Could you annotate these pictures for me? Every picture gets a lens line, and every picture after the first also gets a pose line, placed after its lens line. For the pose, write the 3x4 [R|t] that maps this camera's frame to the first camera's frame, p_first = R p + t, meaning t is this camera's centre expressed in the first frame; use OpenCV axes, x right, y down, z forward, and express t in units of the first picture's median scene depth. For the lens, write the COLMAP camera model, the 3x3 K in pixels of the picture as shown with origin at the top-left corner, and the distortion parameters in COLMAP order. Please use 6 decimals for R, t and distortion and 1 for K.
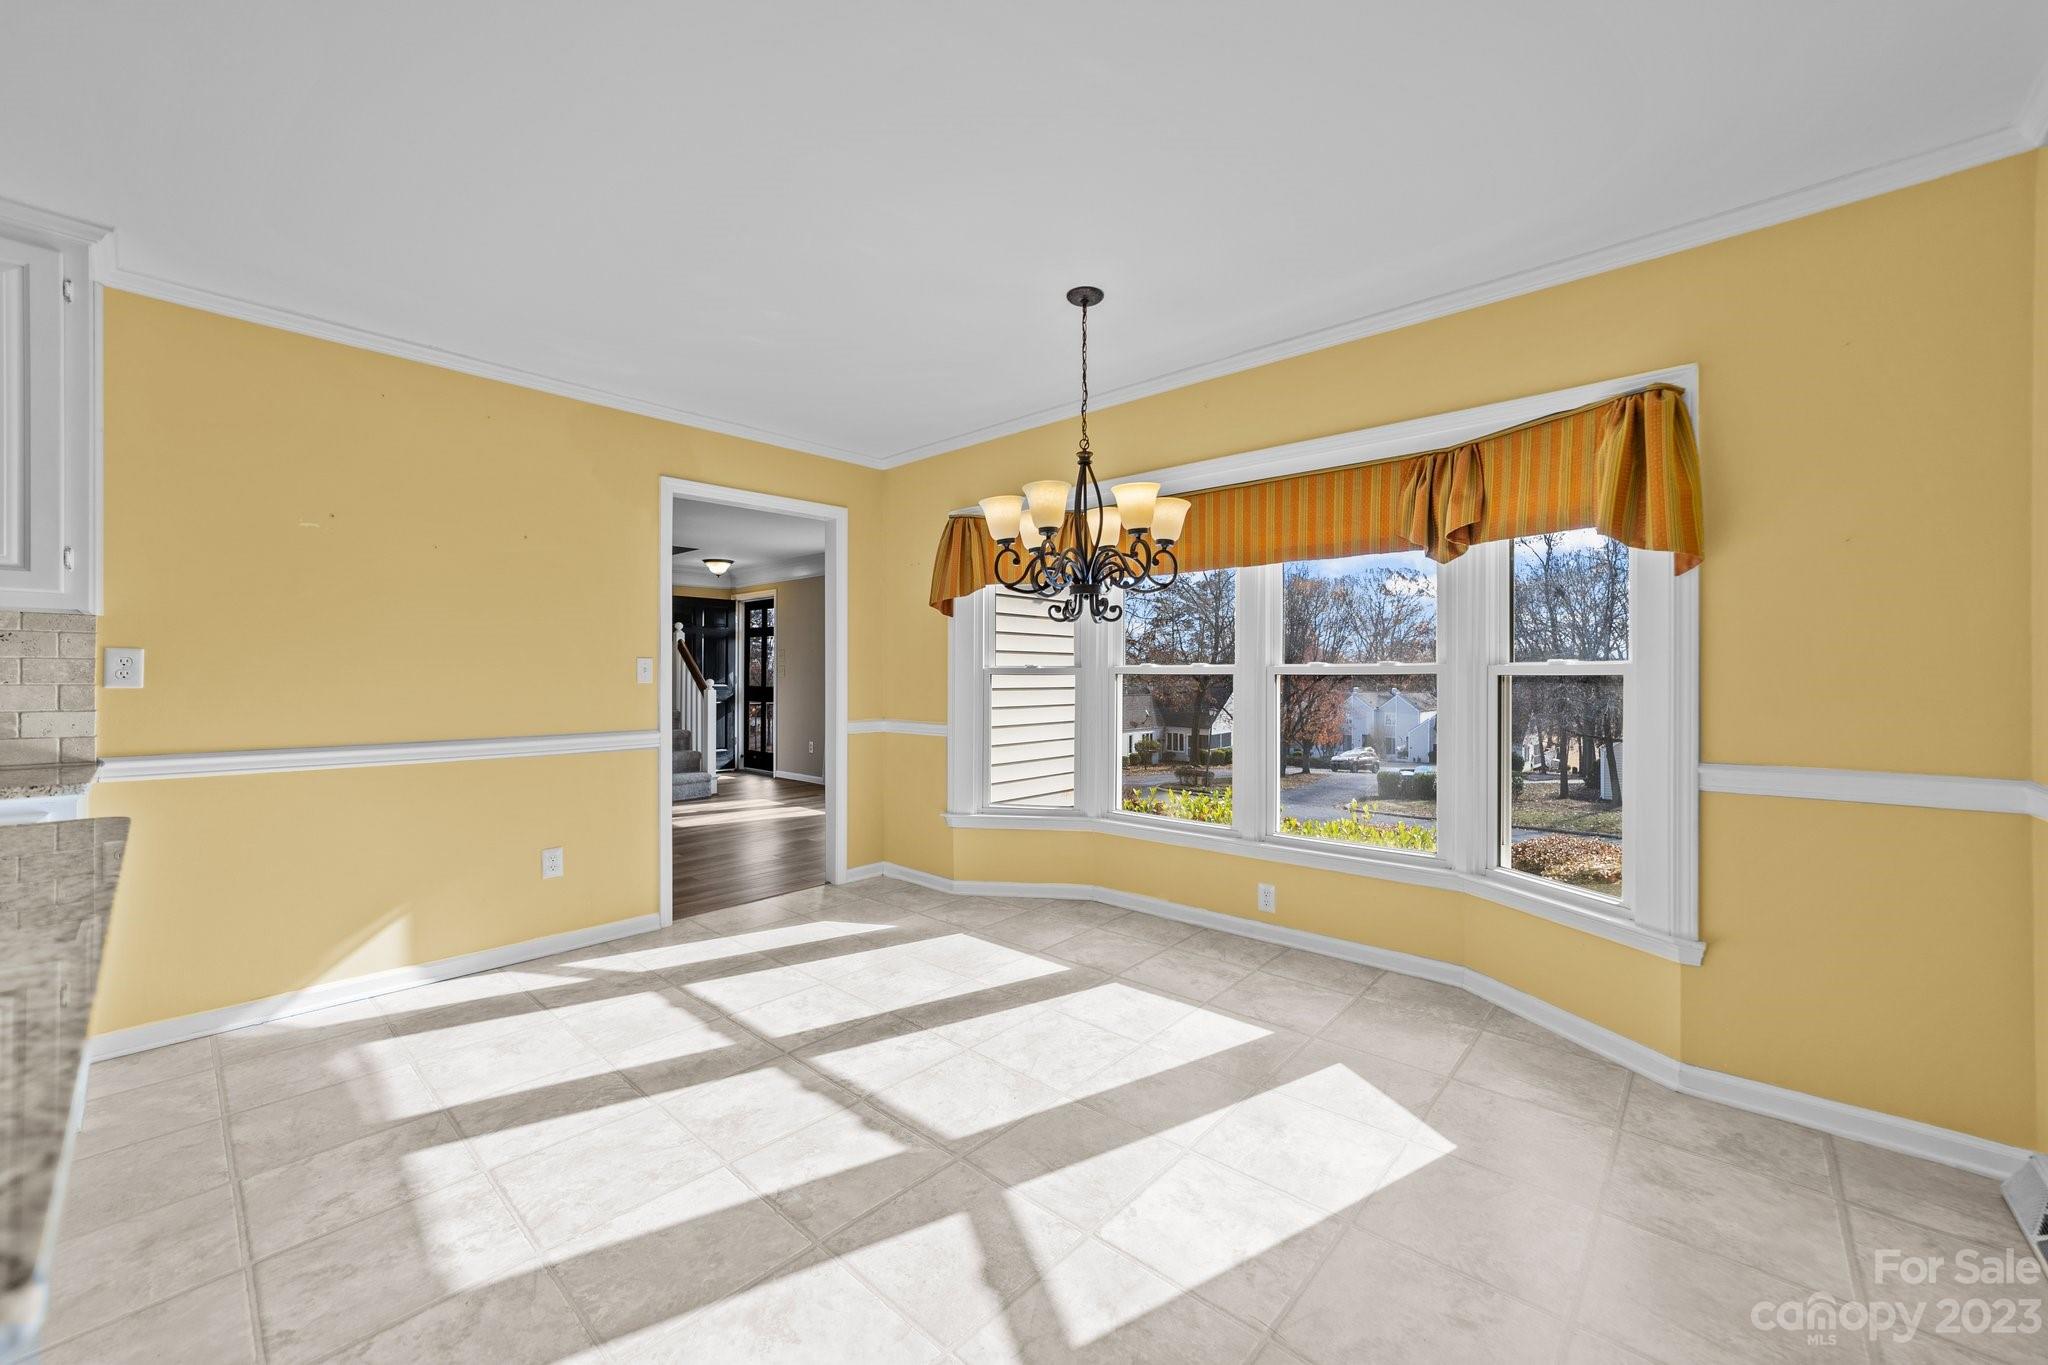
lens RADIAL K [[789.1, 0, 1026.3], [0, 789.1, 683.6], [0, 0, 1]] dist [-0.020066, 0.010169]
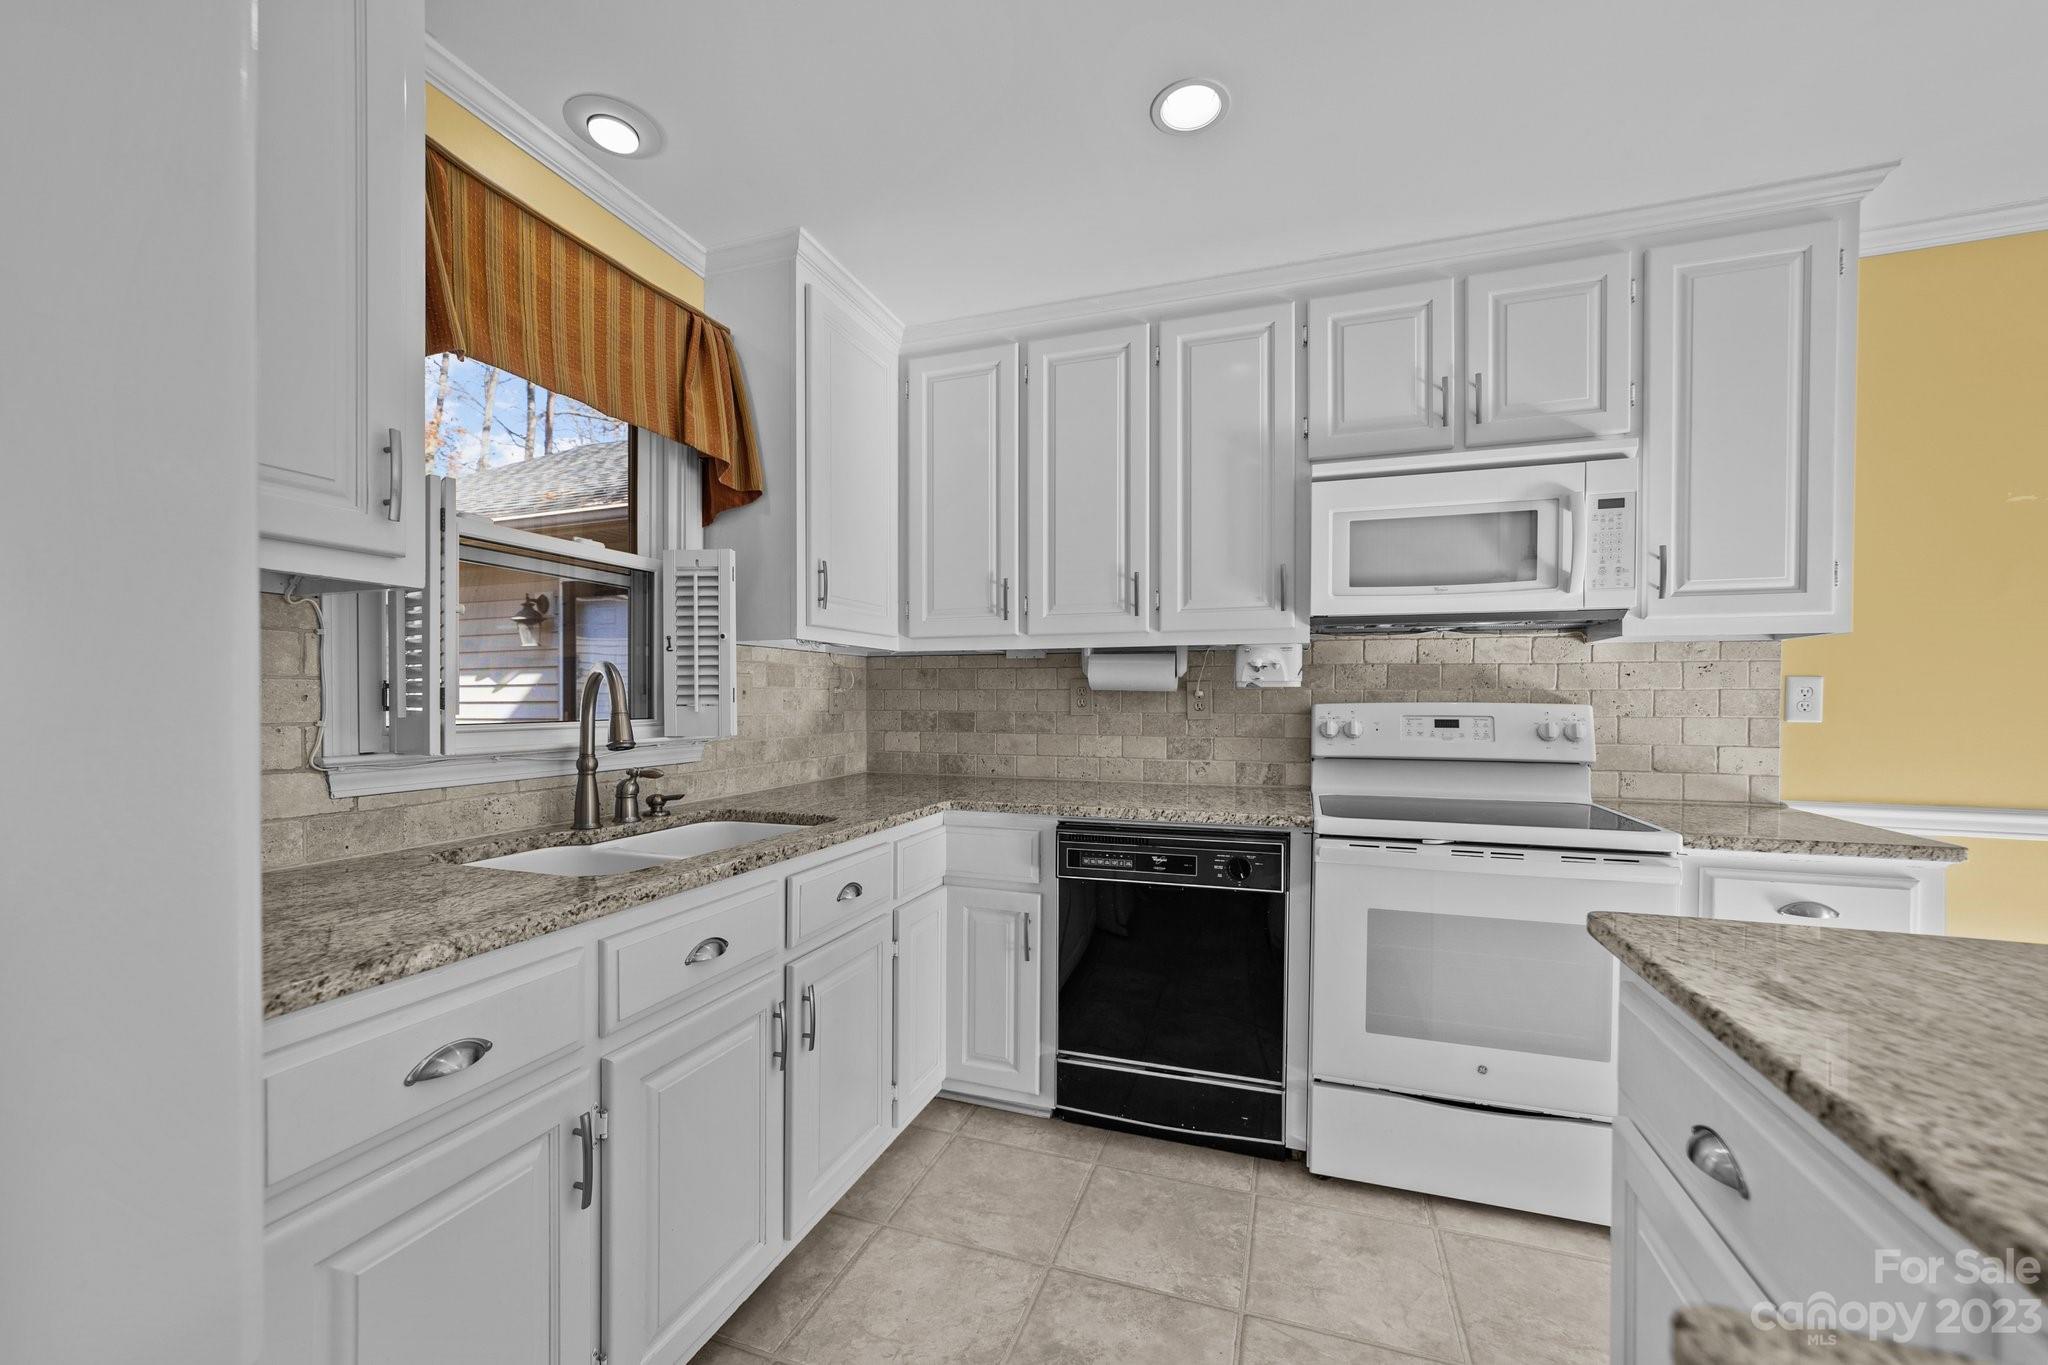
lens RADIAL K [[798.3, 0, 1029.3], [0, 798.3, 710.0], [0, 0, 1]] dist [-0.021786, 0.010630]
pose [[0.394422, 0.011175, -0.918861, -0.594433], [-0.005886, 0.999936, 0.009634, -0.009723], [0.918910, 0.001609, 0.394463, -0.121763]]
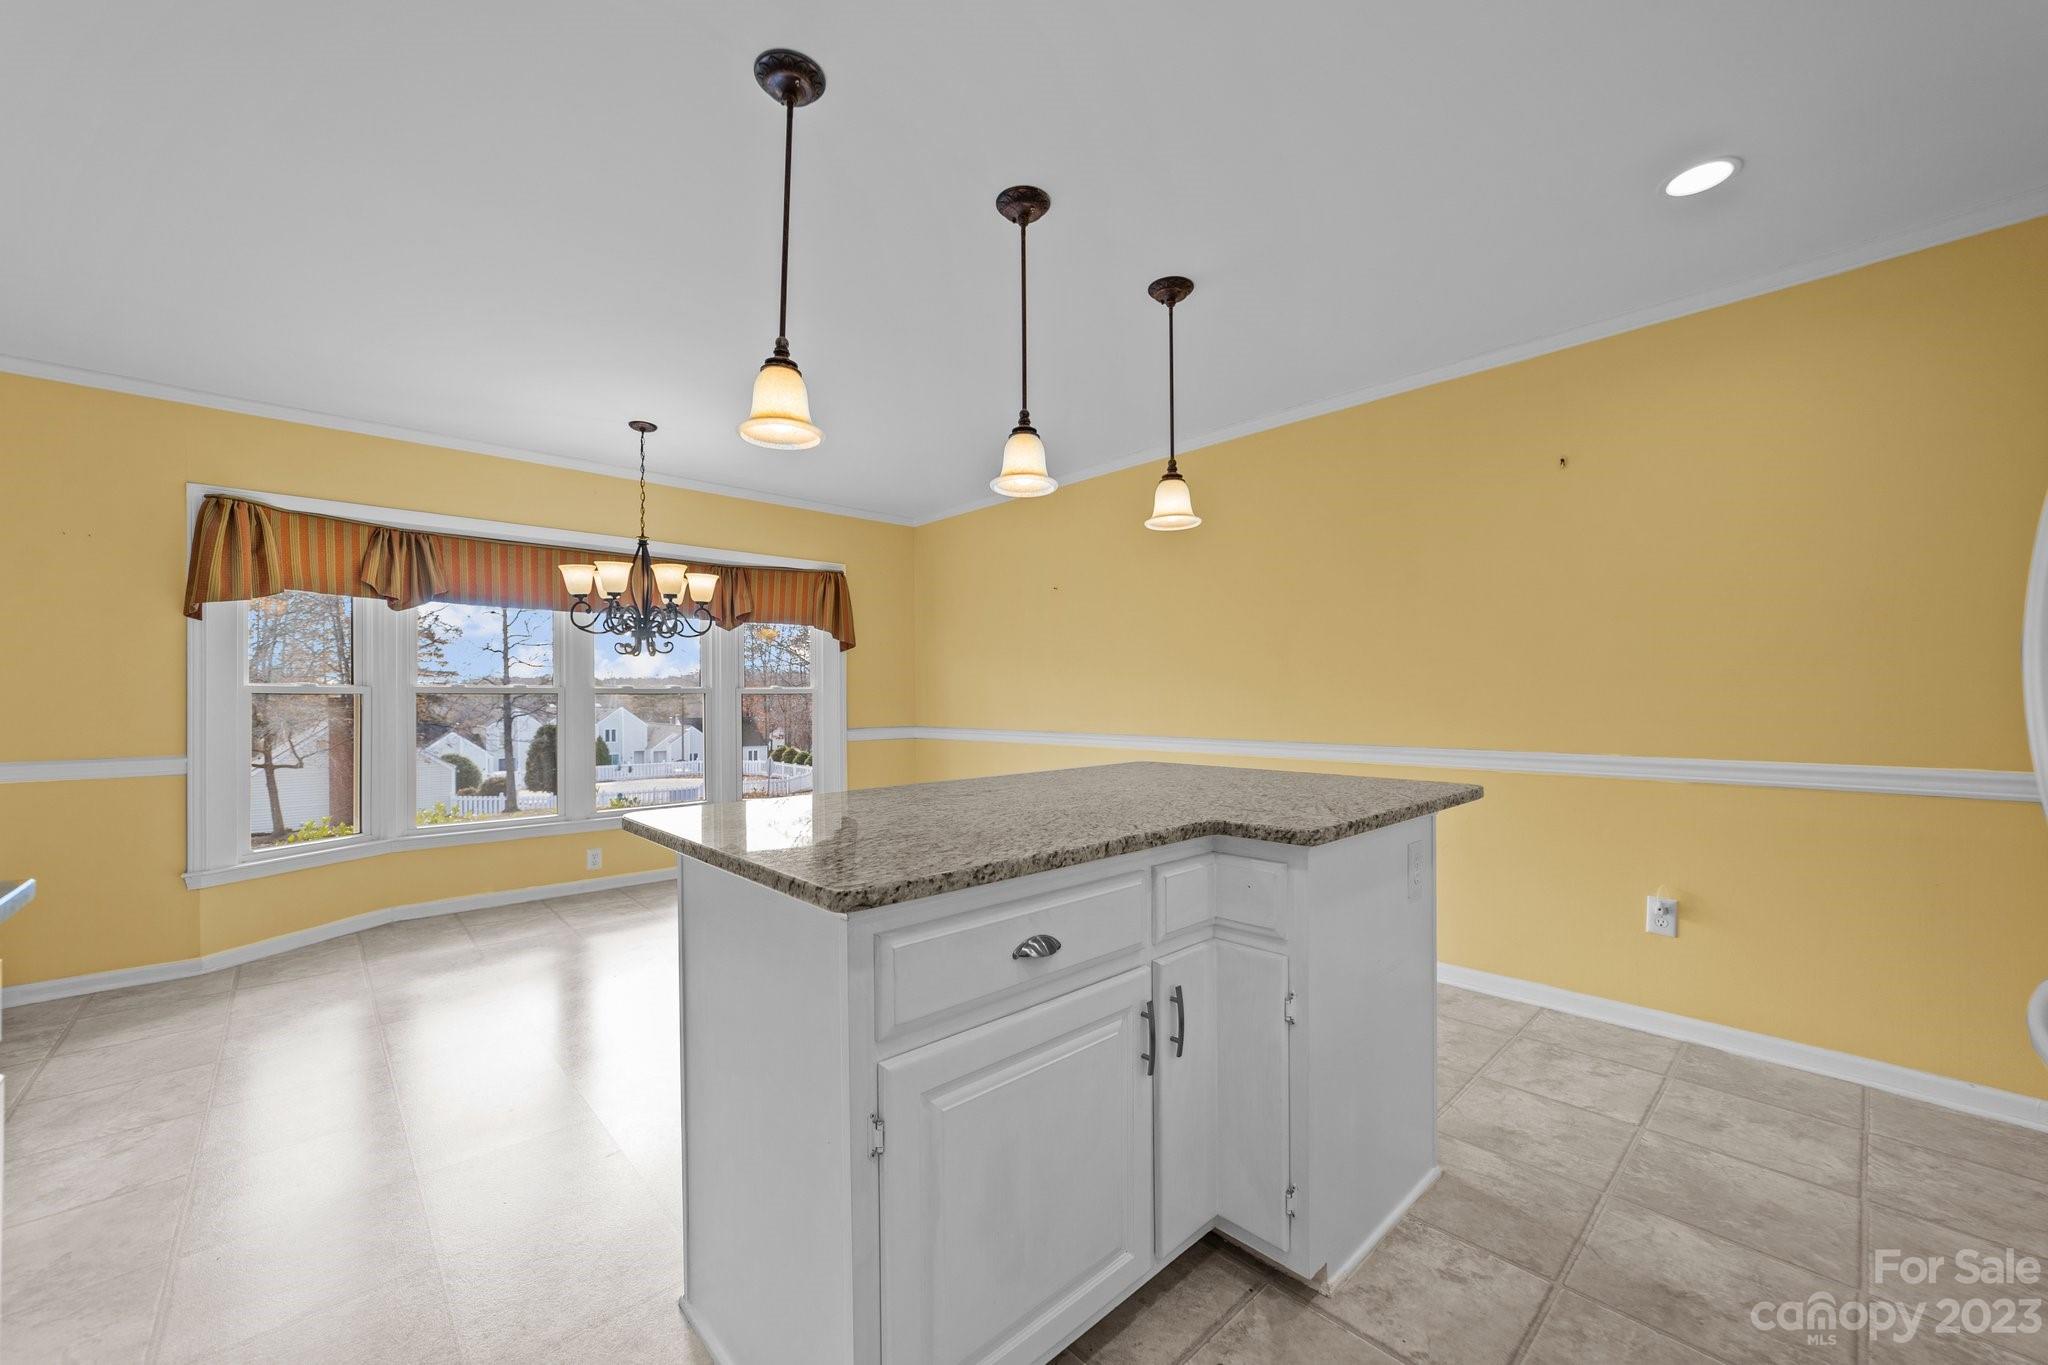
lens RADIAL K [[789.0, 0, 1026.0], [0, 789.0, 690.2], [0, 0, 1]] dist [-0.017951, 0.009800]
pose [[0.089525, 0.005682, 0.995968, -1.190650], [0.014495, 0.999870, -0.007007, 0.003719], [-0.995879, 0.015064, 0.089431, 0.168604]]
